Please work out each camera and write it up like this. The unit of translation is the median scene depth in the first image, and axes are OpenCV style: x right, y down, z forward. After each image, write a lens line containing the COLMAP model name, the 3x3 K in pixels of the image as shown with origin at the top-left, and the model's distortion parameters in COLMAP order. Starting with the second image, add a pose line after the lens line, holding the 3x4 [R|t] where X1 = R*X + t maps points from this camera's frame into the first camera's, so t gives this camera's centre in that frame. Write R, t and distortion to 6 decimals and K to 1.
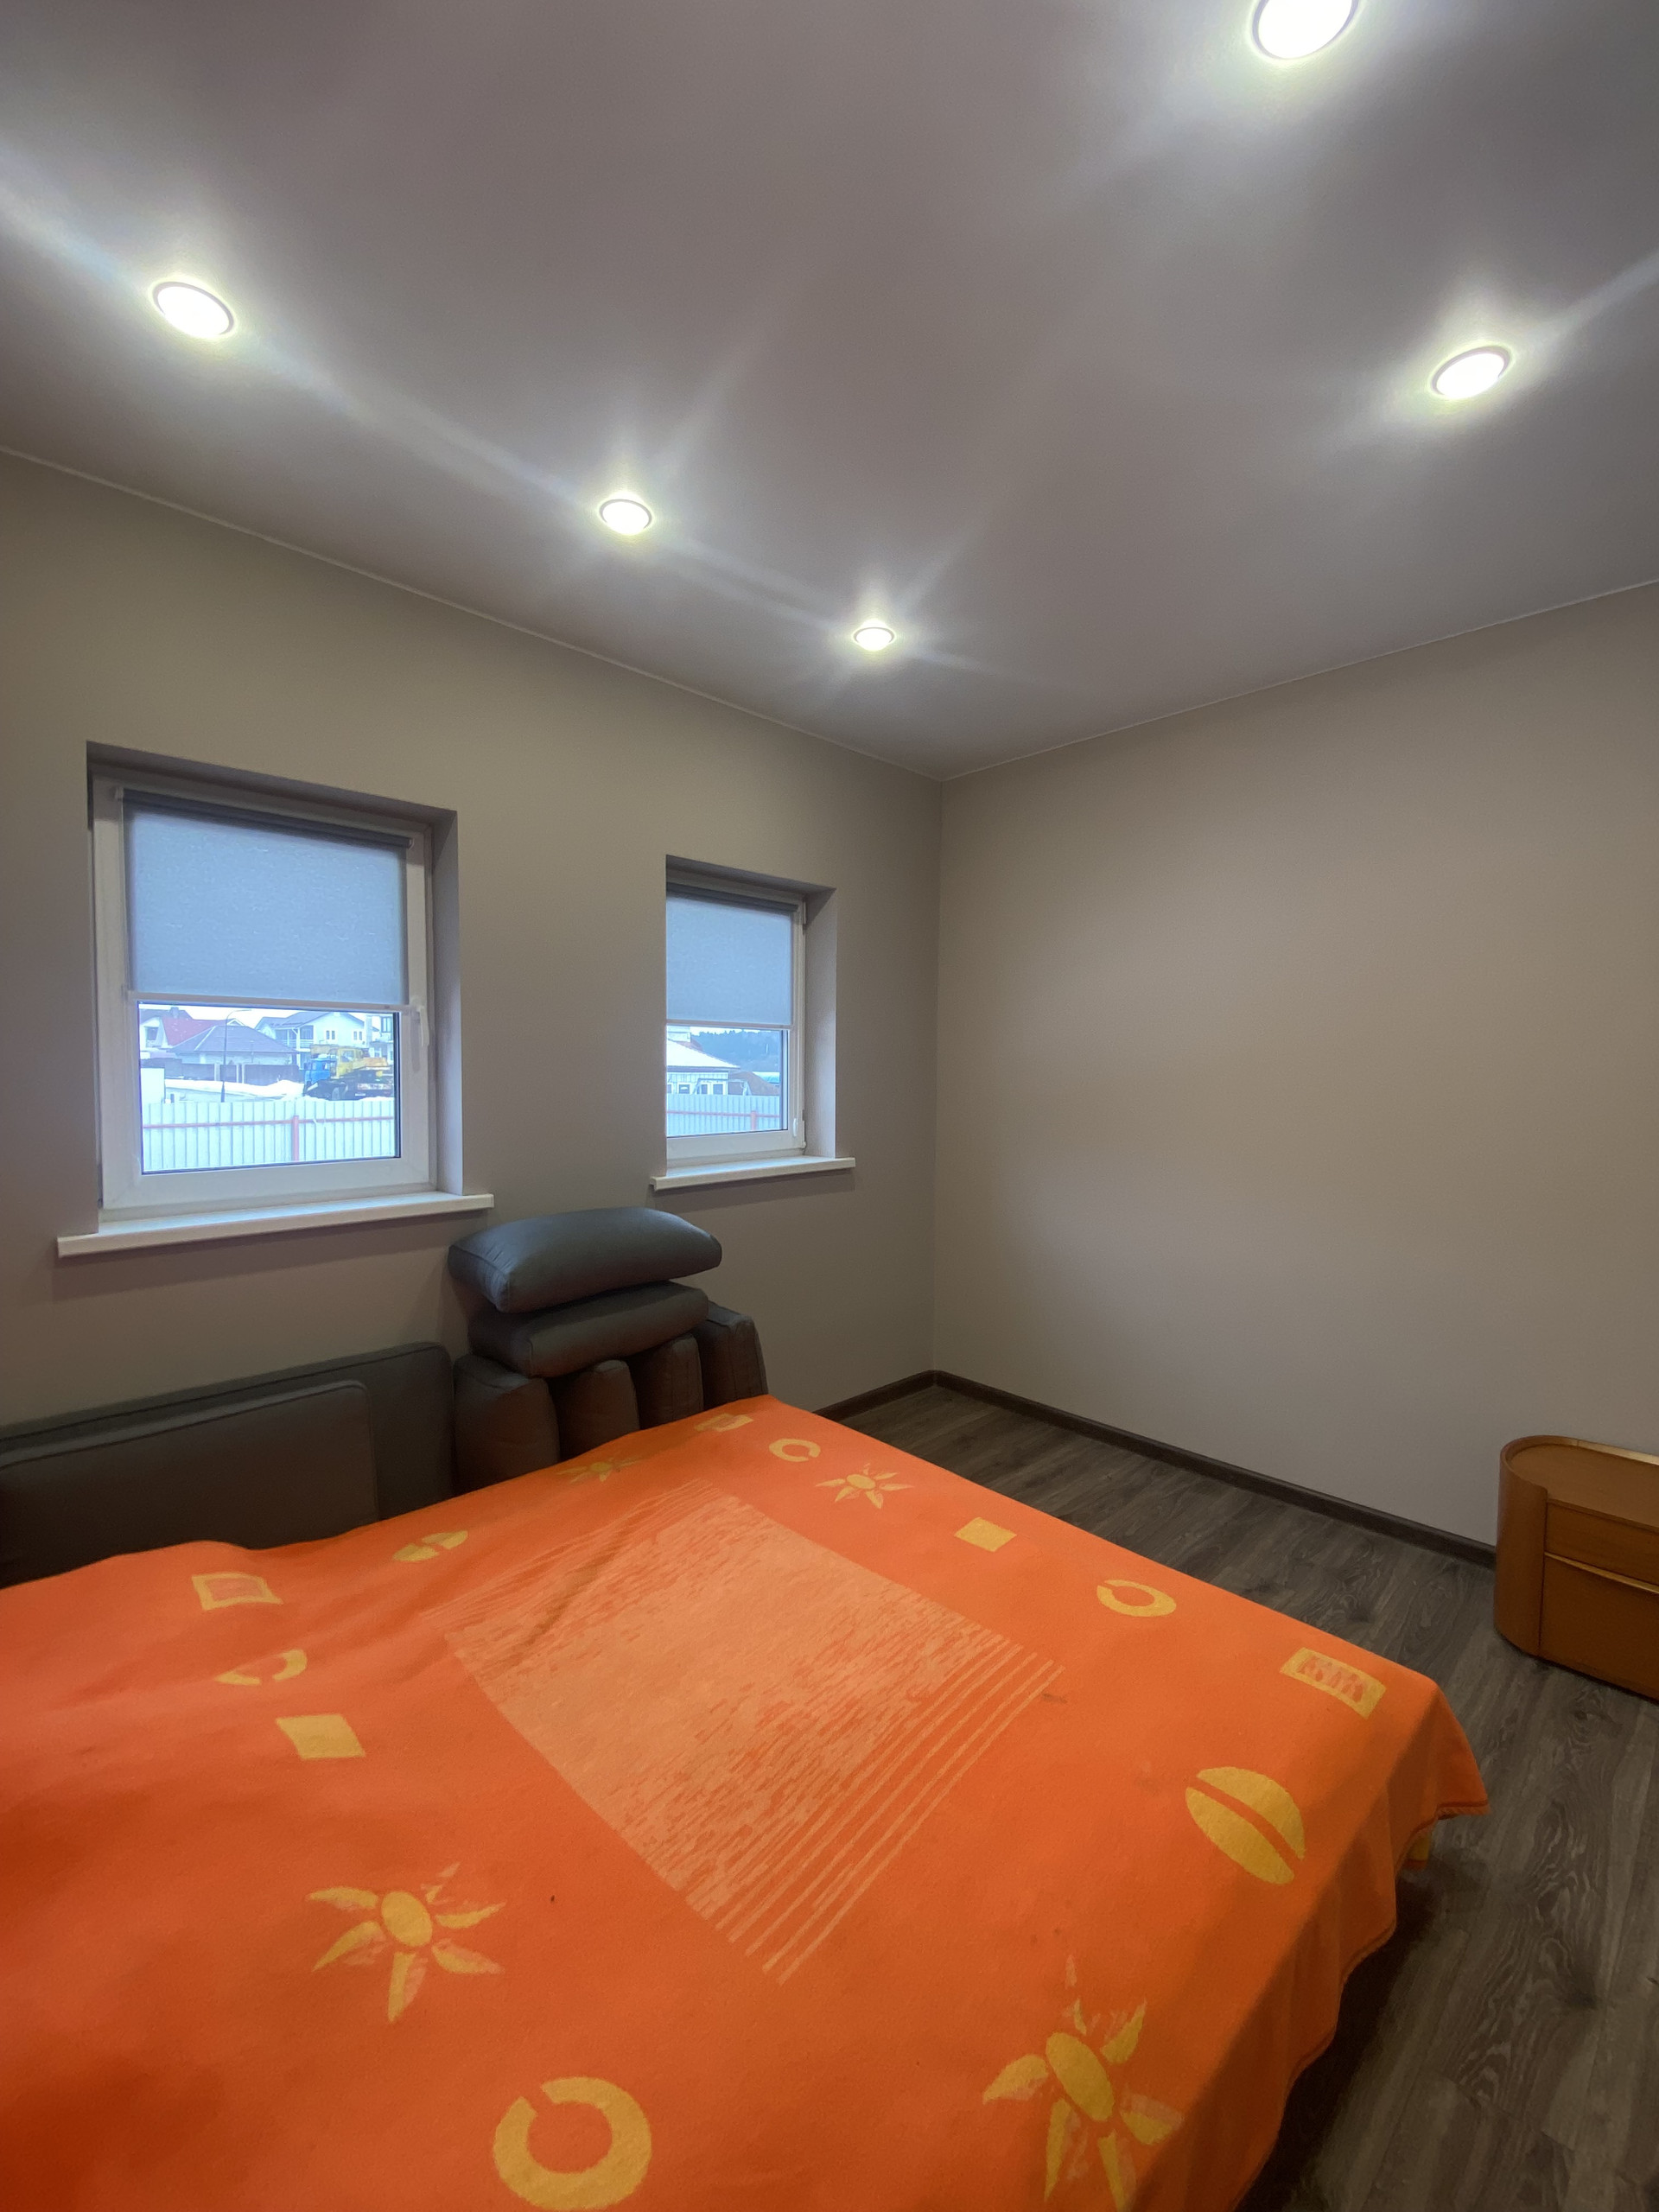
lens RADIAL K [[893.3, 0, 831.7], [0, 893.3, 1093.5], [0, 0, 1]] dist [-0.003128, -0.000530]
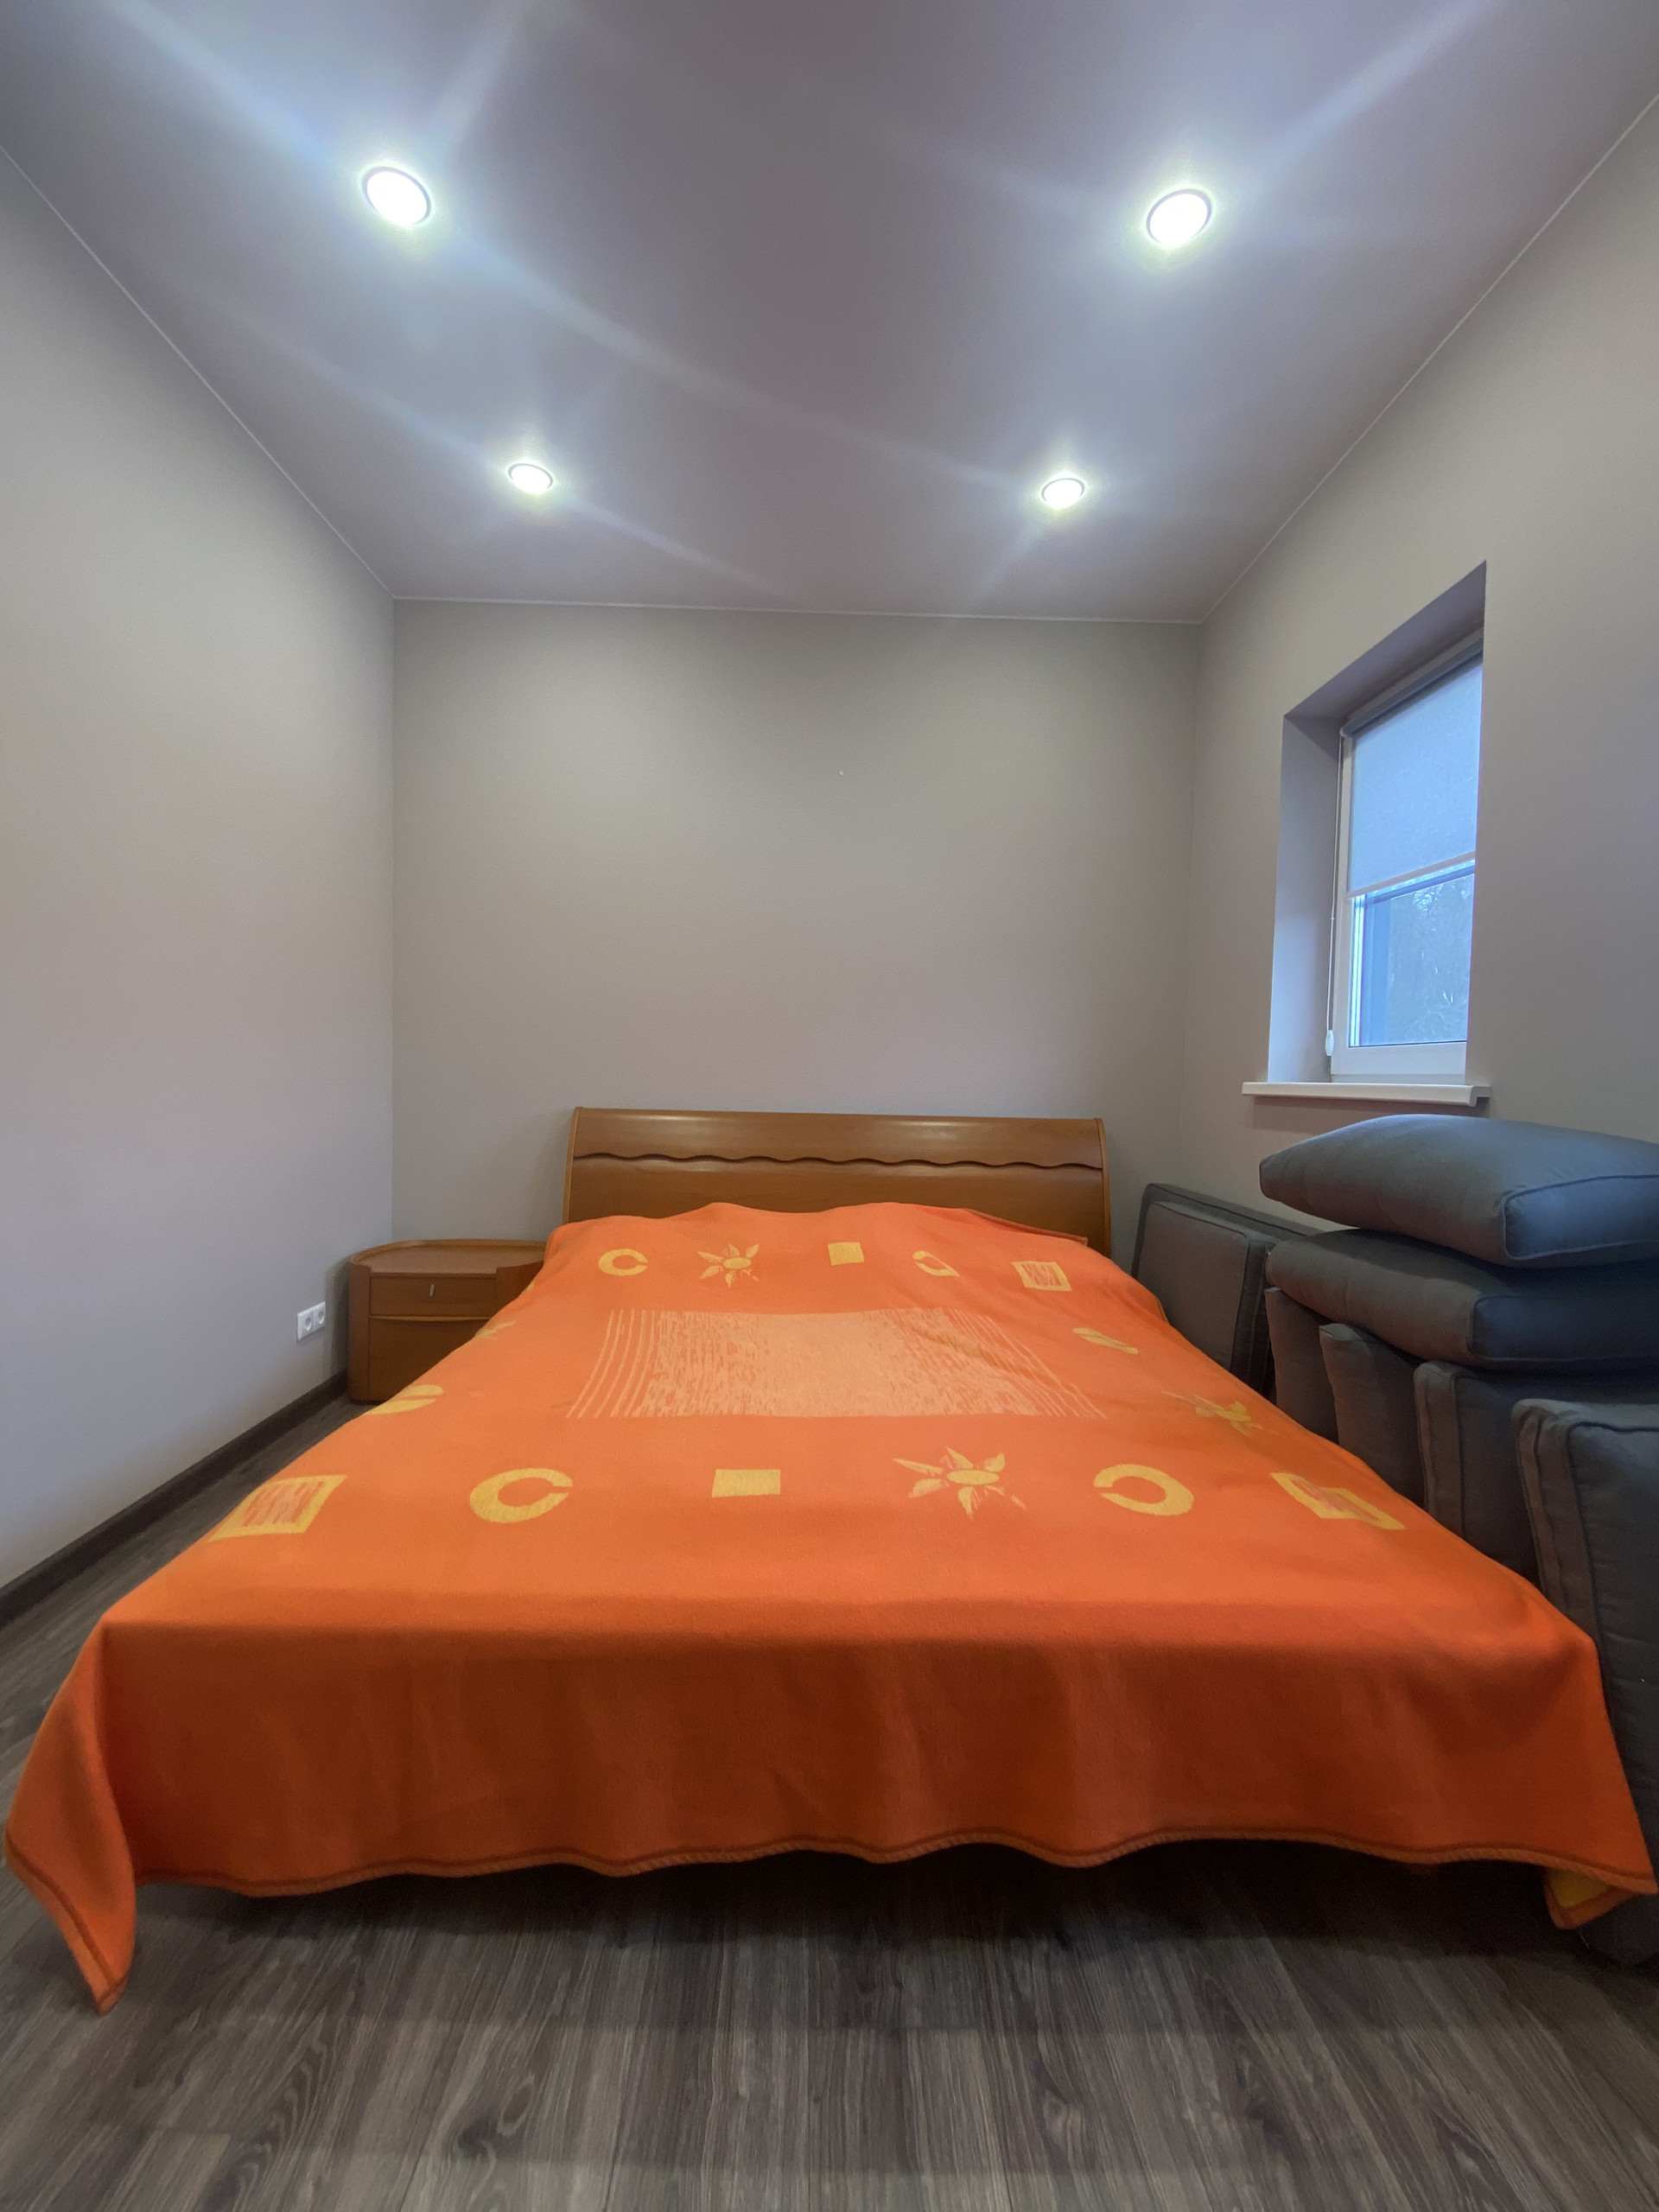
lens RADIAL K [[893.3, 0, 837.8], [0, 893.3, 1111.2], [0, 0, 1]] dist [-0.003128, -0.000530]
pose [[-0.687030, 0.012327, -0.726525, 0.630357], [-0.037066, 0.997960, 0.051983, 0.158281], [0.725683, 0.062643, -0.685171, 1.511850]]
